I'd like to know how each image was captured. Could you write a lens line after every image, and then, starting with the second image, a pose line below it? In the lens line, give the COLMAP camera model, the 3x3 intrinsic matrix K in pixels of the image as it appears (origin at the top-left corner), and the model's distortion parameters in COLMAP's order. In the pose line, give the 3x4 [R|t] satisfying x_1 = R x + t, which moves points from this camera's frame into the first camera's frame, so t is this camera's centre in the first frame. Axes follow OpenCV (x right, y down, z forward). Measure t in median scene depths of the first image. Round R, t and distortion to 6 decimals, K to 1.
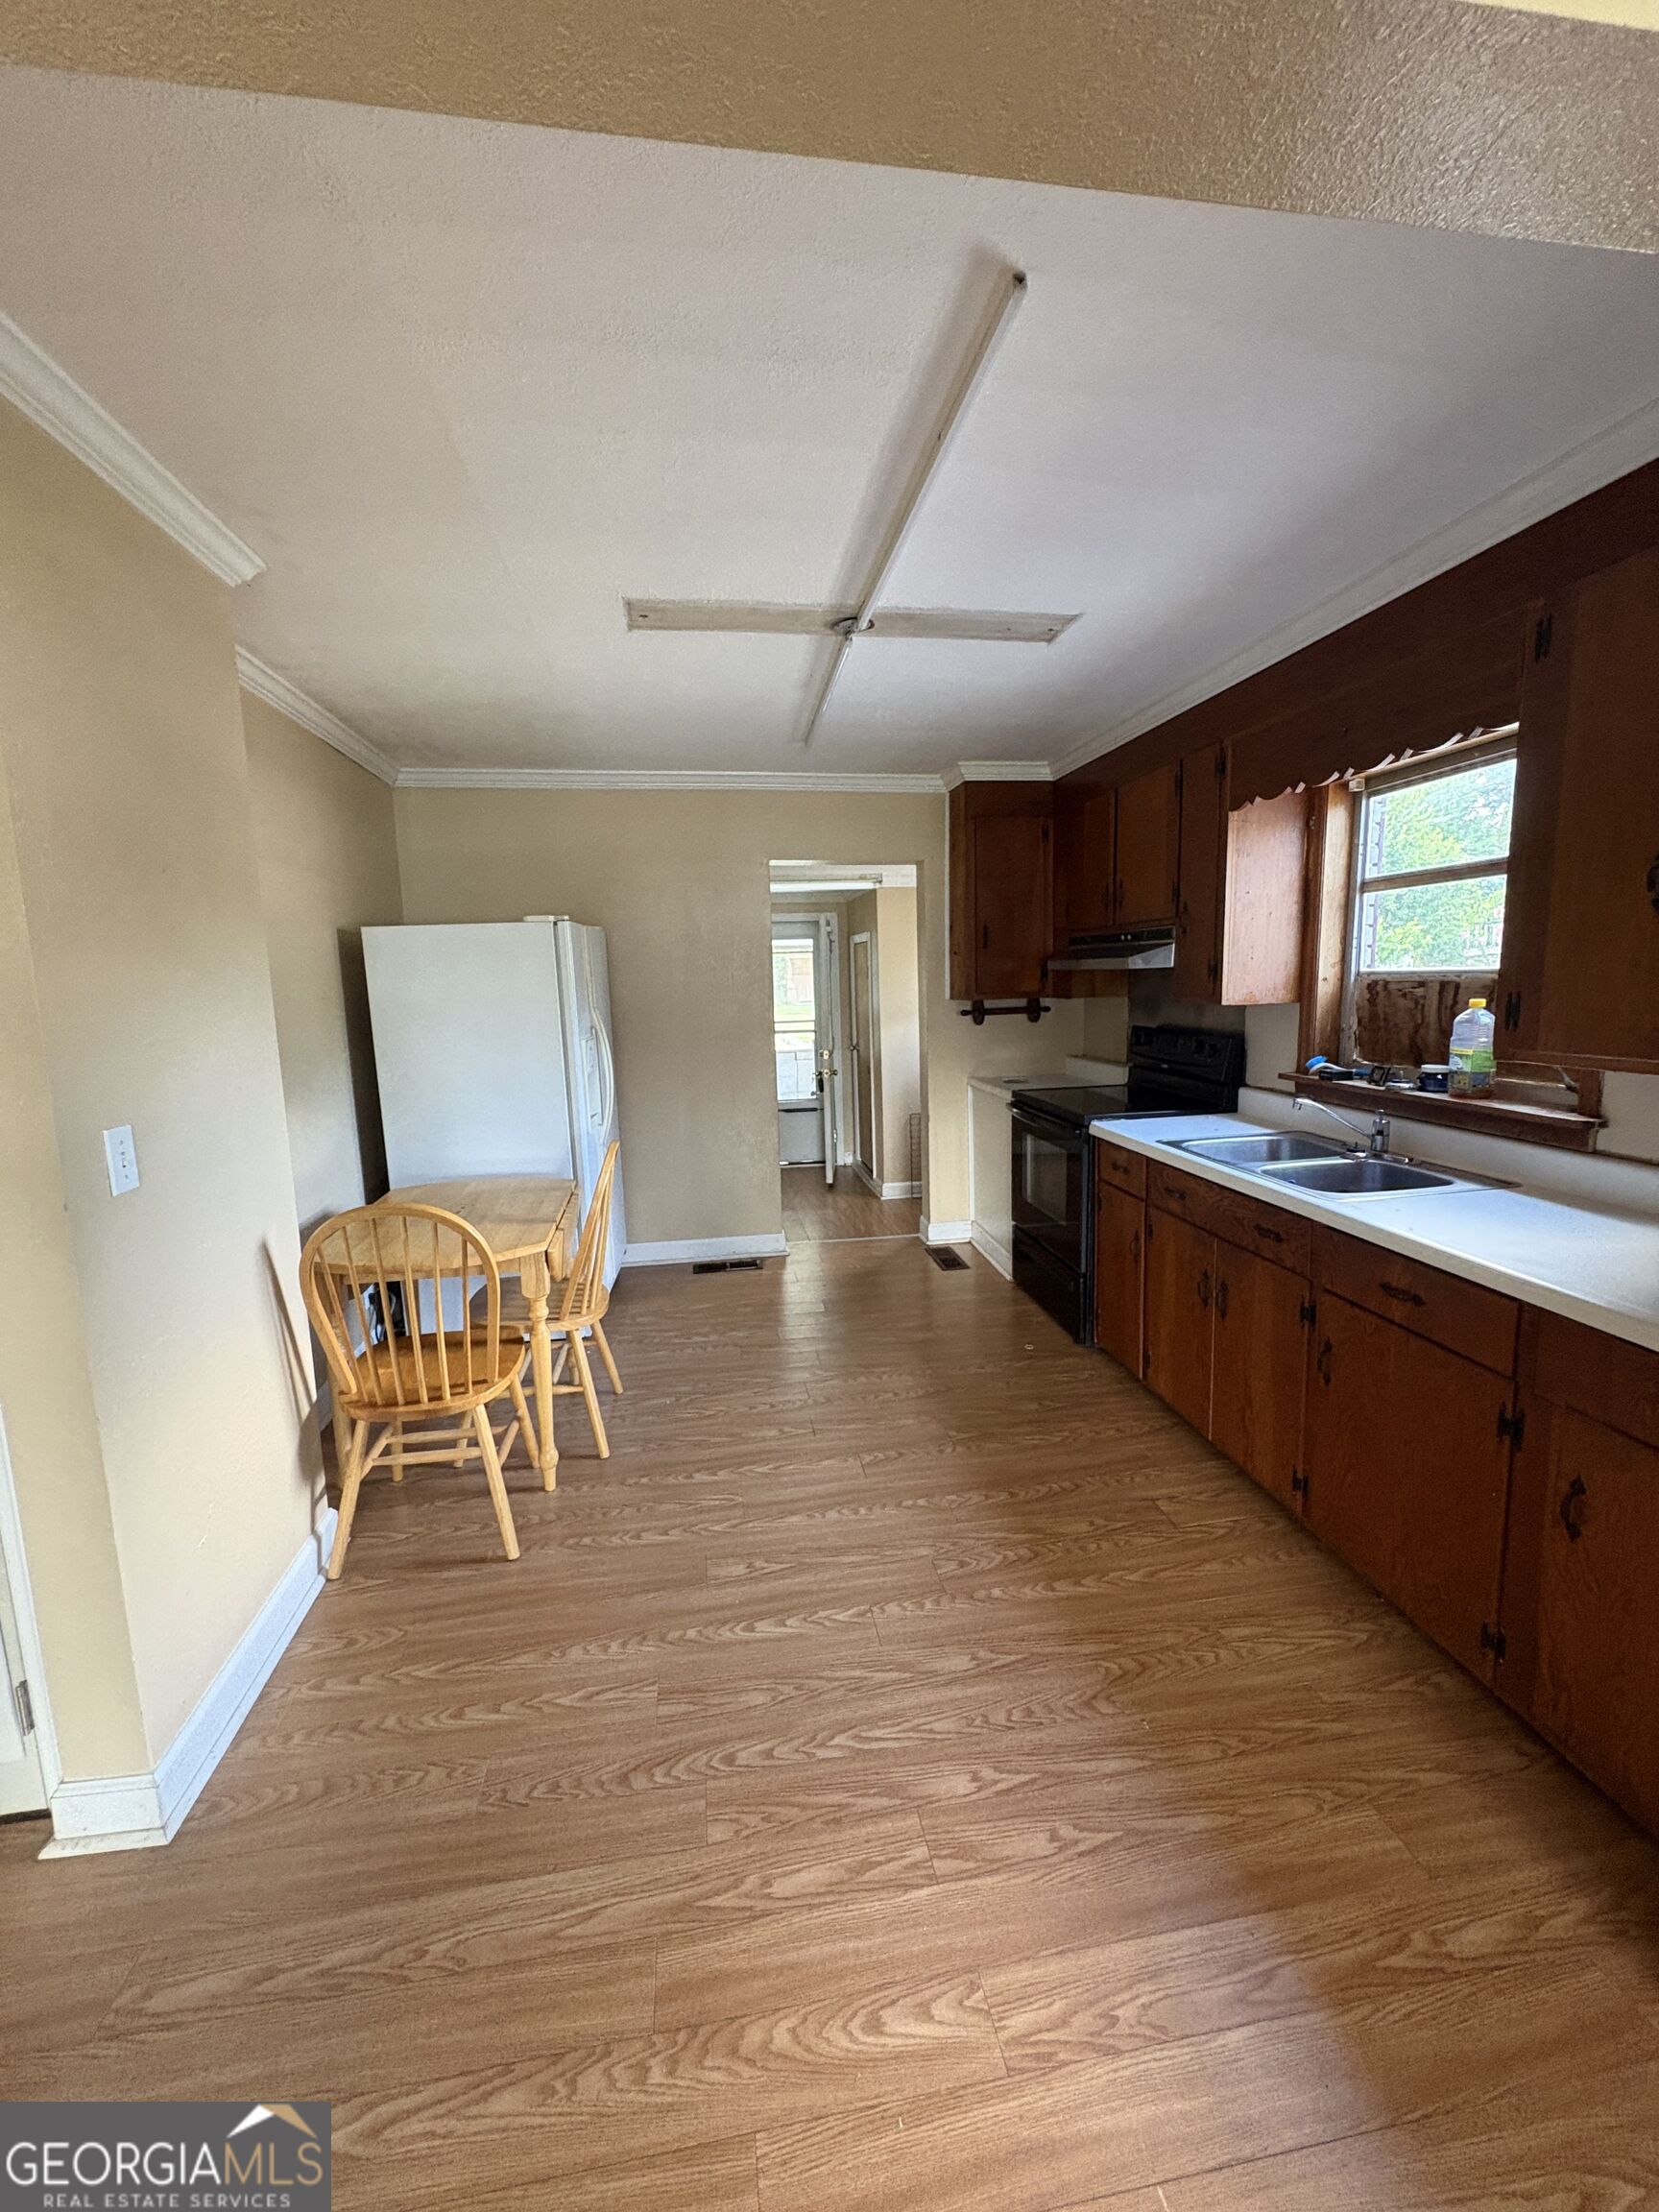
lens RADIAL K [[887.0, 0, 834.1], [0, 887.0, 1104.8], [0, 0, 1]] dist [0.001311, 0.000421]
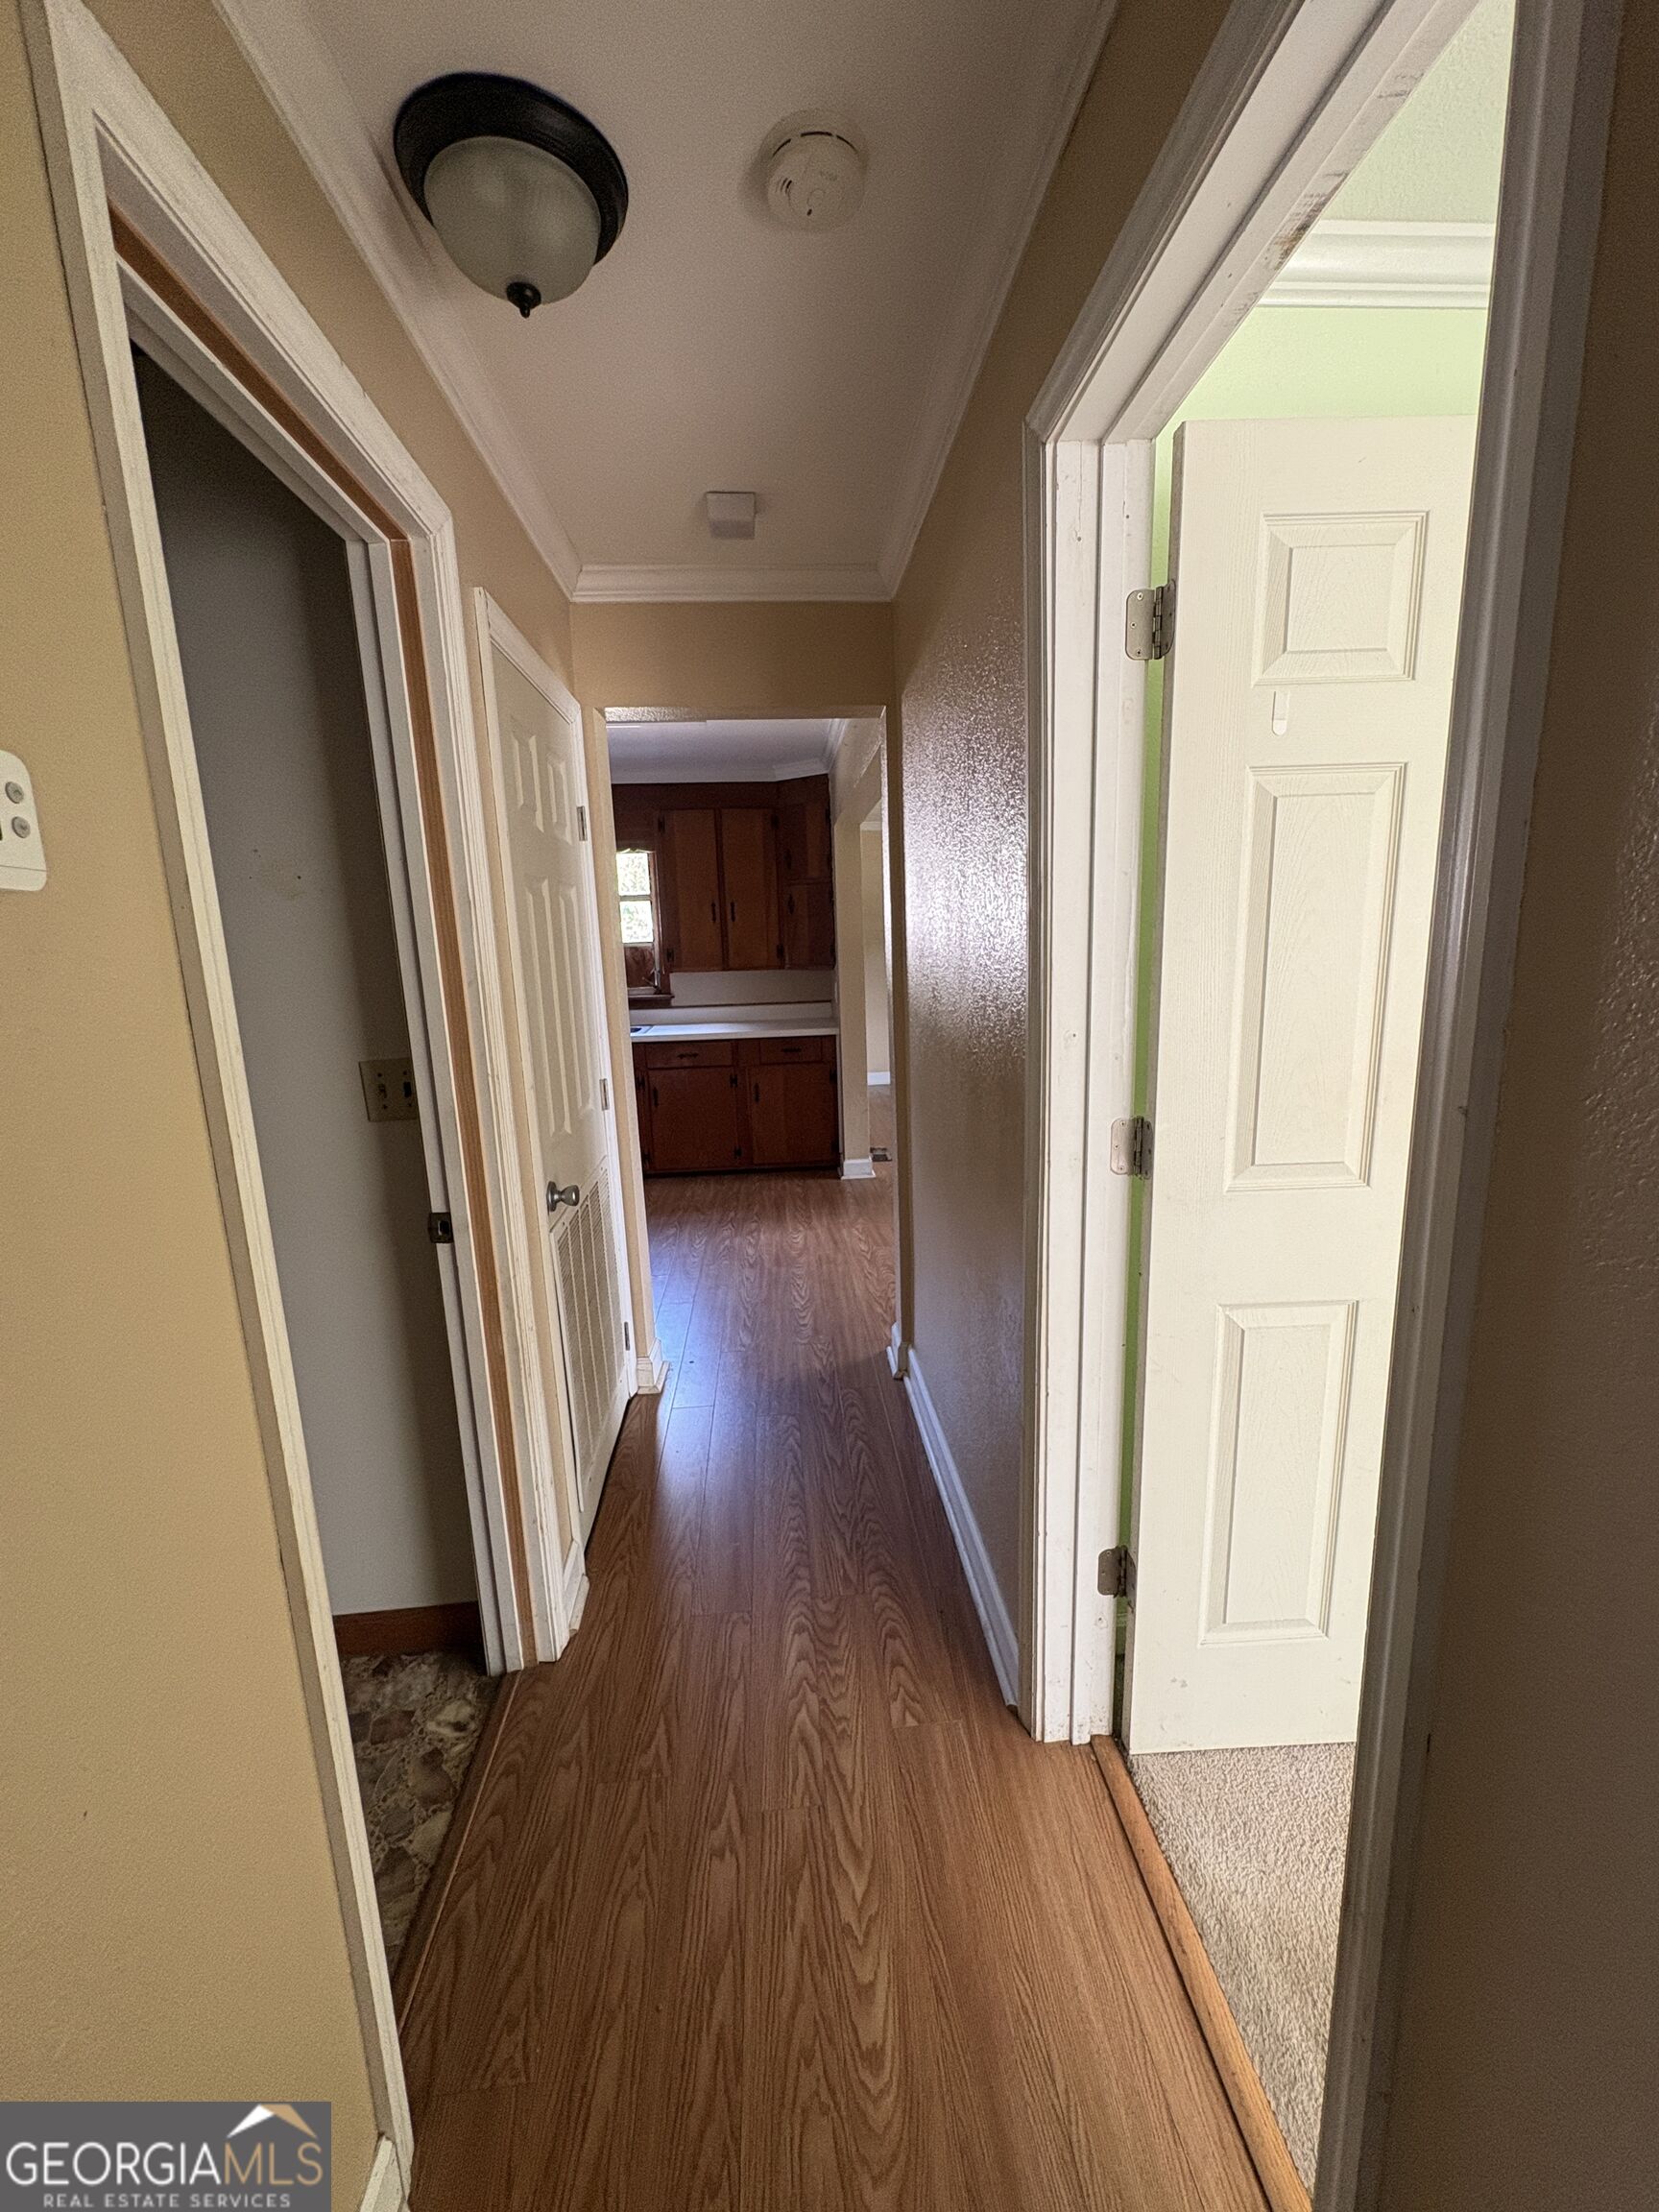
lens RADIAL K [[874.9, 0, 829.5], [0, 874.9, 1106.0], [0, 0, 1]] dist [0.065703, 0.000096]
pose [[0.090009, -0.161577, 0.982747, -1.296576], [0.170228, 0.974727, 0.144668, 0.028844], [-0.981285, 0.154270, 0.115240, 0.171312]]
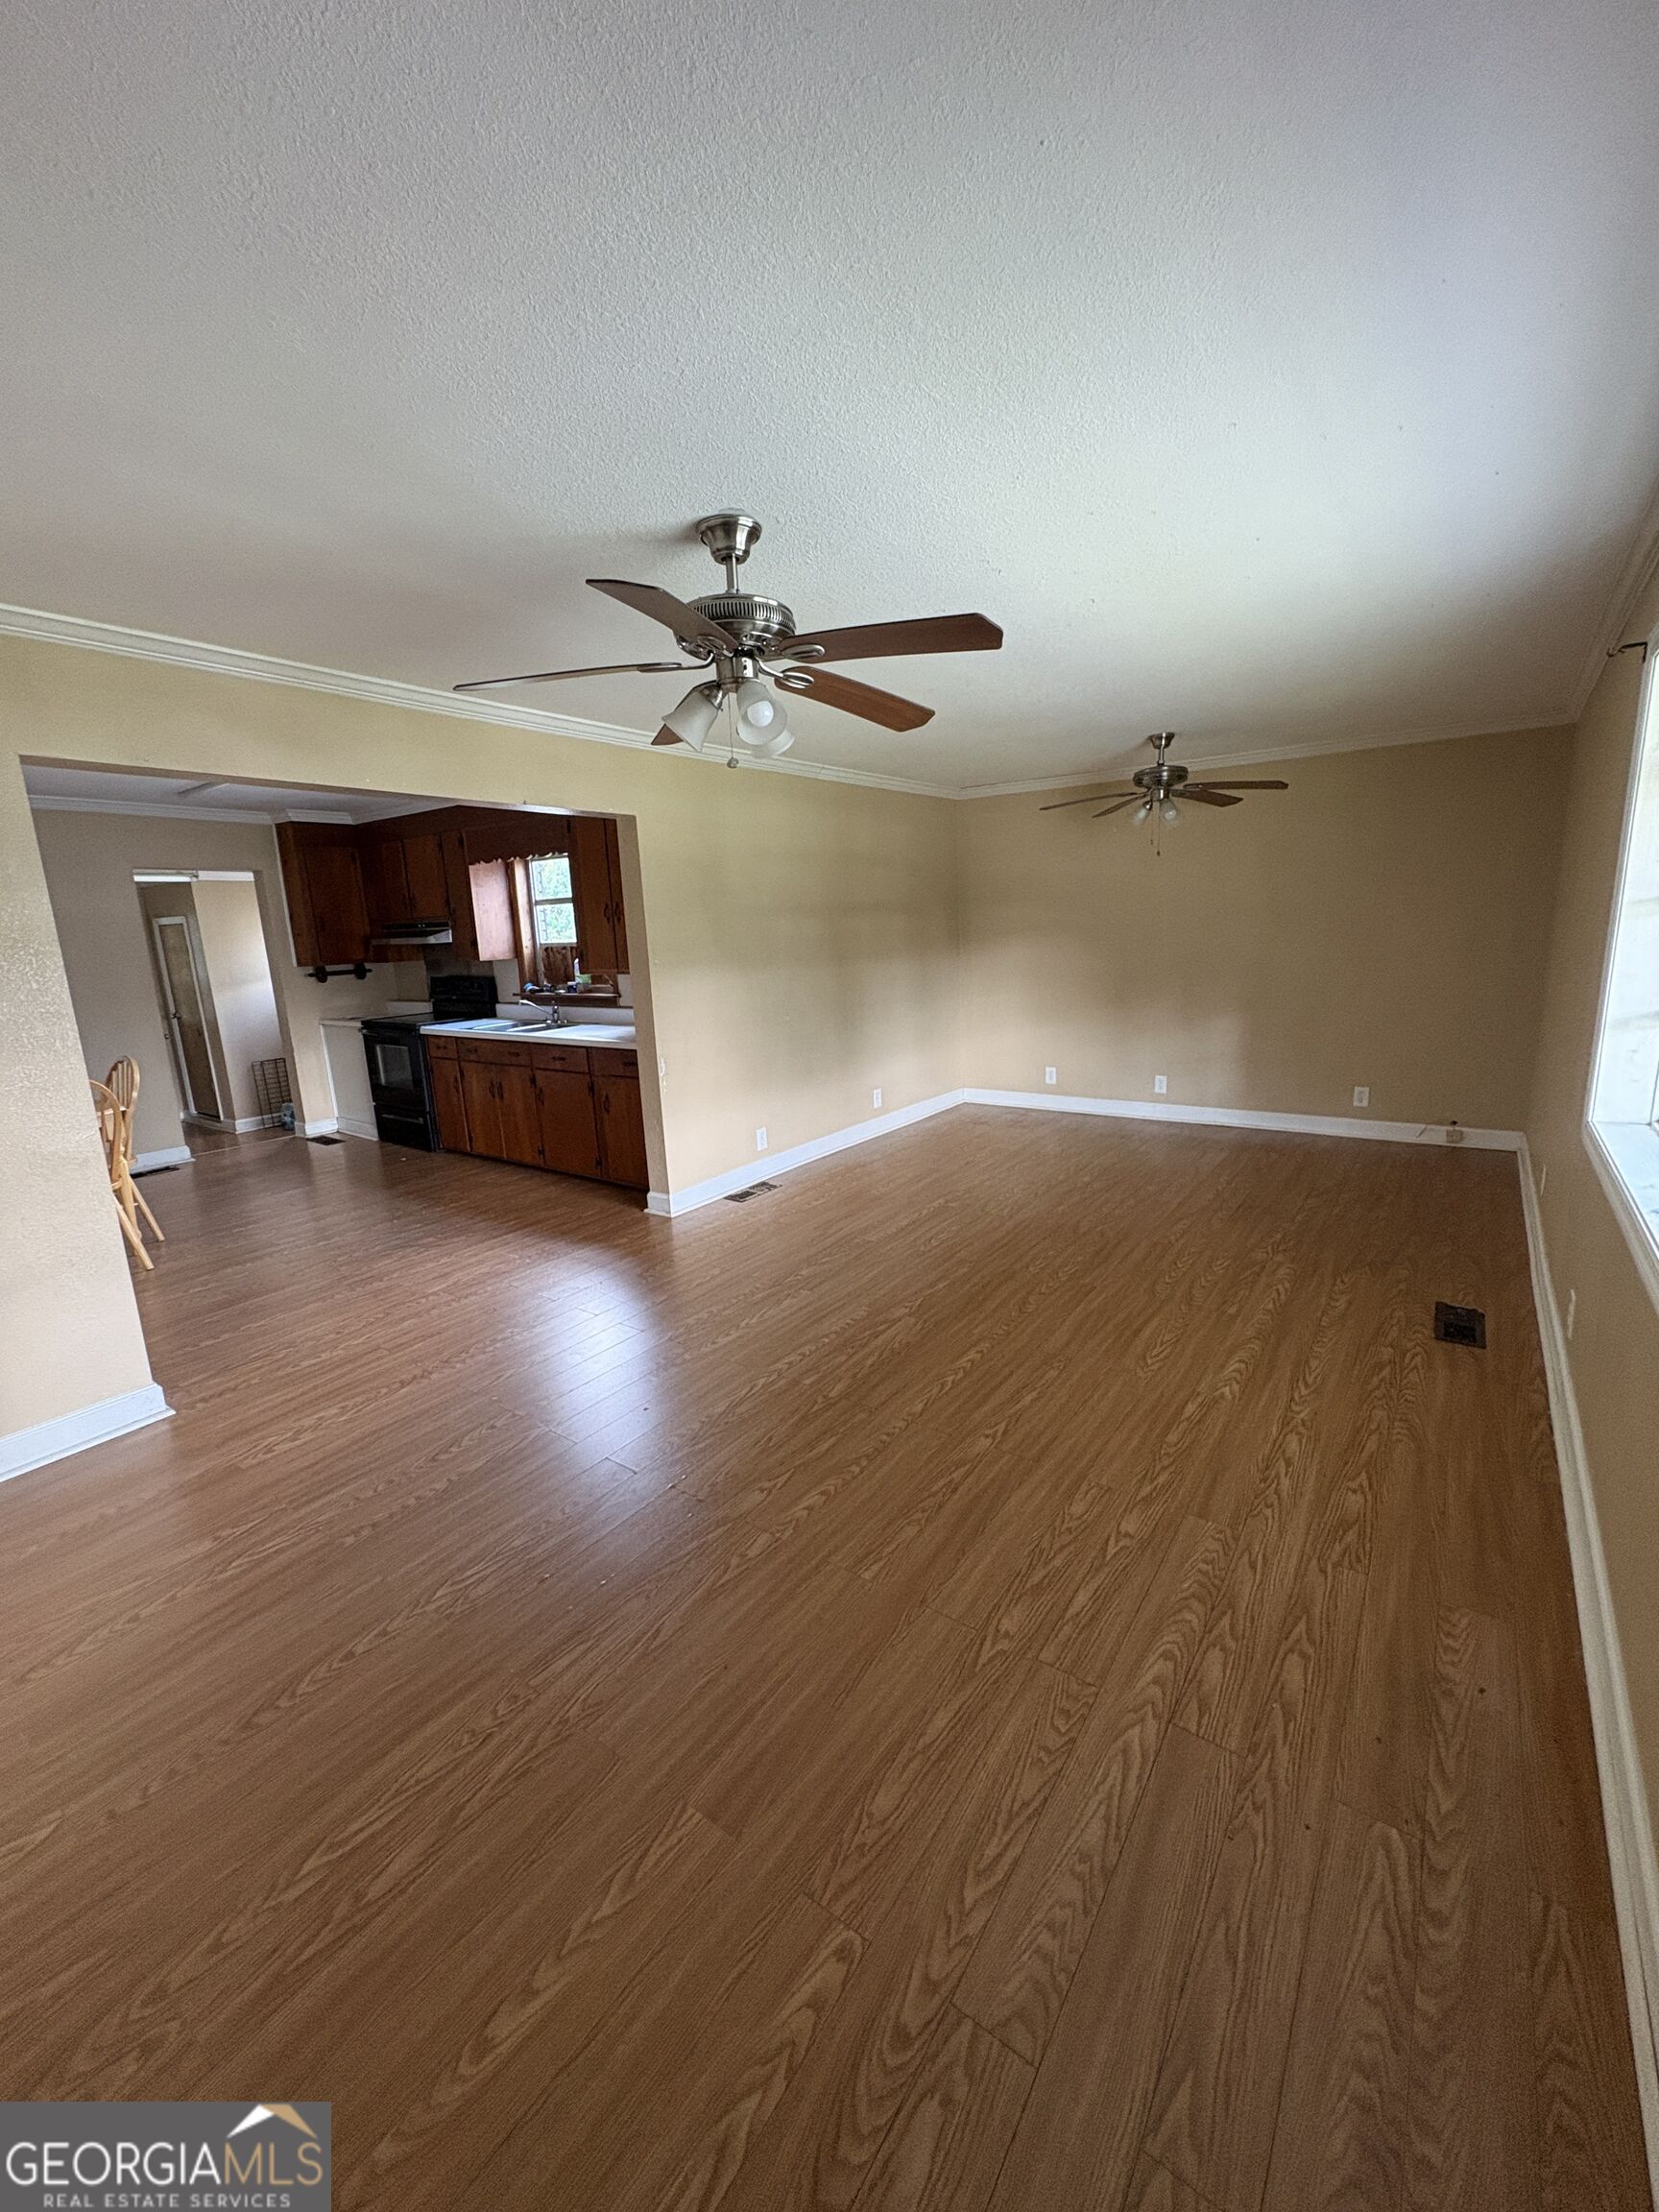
lens RADIAL K [[887.0, 0, 834.1], [0, 887.0, 1104.8], [0, 0, 1]] dist [0.001311, 0.000421]
pose [[0.707872, -0.144170, 0.691471, -0.442397], [0.123151, 0.989145, 0.080162, 0.151535], [-0.695522, 0.028411, 0.717943, -1.014963]]
